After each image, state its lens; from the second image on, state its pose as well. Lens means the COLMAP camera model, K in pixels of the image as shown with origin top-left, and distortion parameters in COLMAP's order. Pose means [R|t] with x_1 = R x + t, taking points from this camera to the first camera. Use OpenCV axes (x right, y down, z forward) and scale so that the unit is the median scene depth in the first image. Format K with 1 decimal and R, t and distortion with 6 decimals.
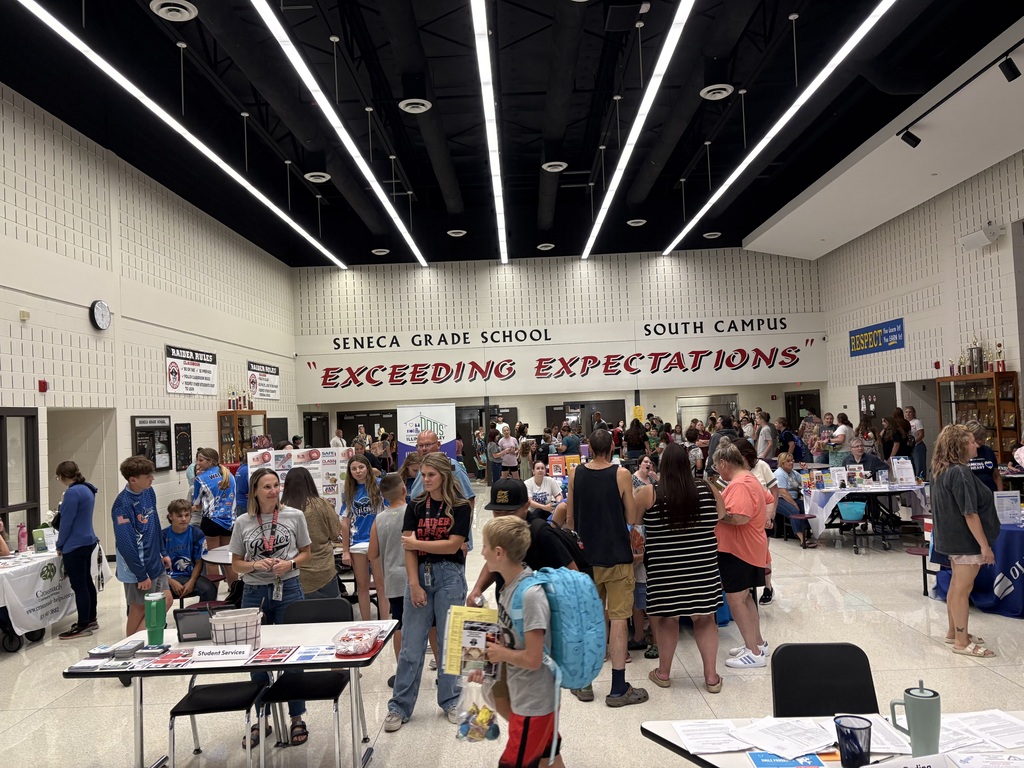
lens RADIAL K [[766.8, 0, 519.4], [0, 766.8, 398.9], [0, 0, 1]] dist [0.046068, -0.037672]
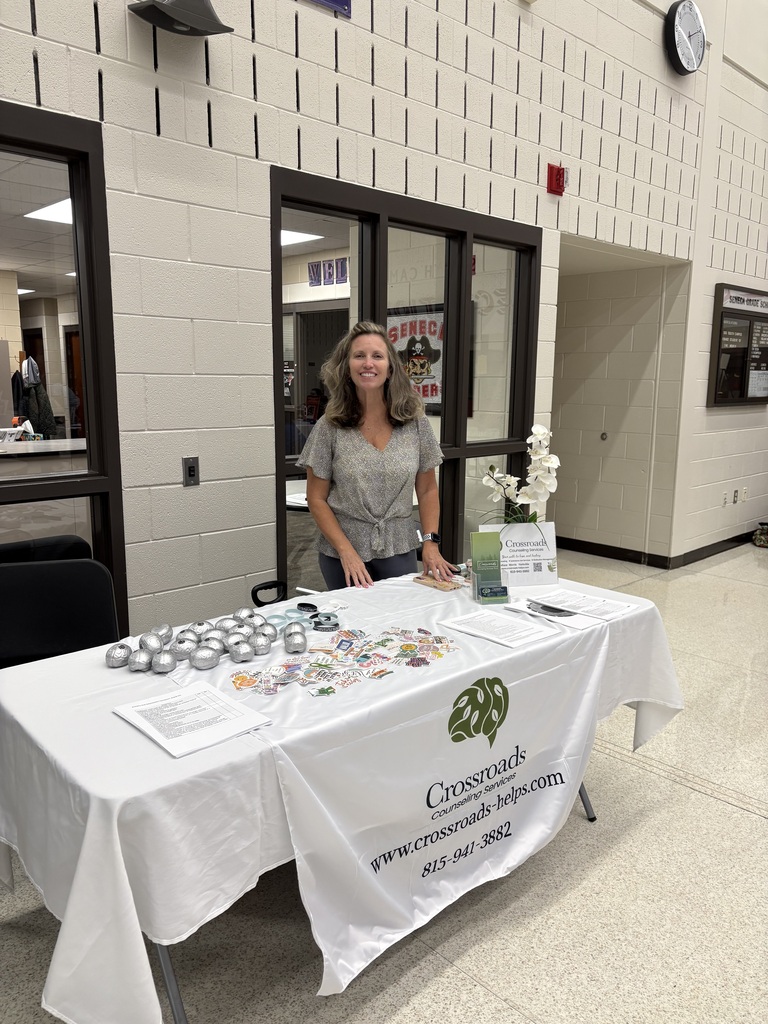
lens RADIAL K [[766.8, 0, 381.7], [0, 766.8, 507.2], [0, 0, 1]] dist [0.046068, -0.037672]
pose [[0.690013, 0.163475, -0.705094, -0.339627], [-0.017832, 0.977704, 0.209228, 0.074985], [0.723577, -0.131797, 0.677544, 0.601674]]
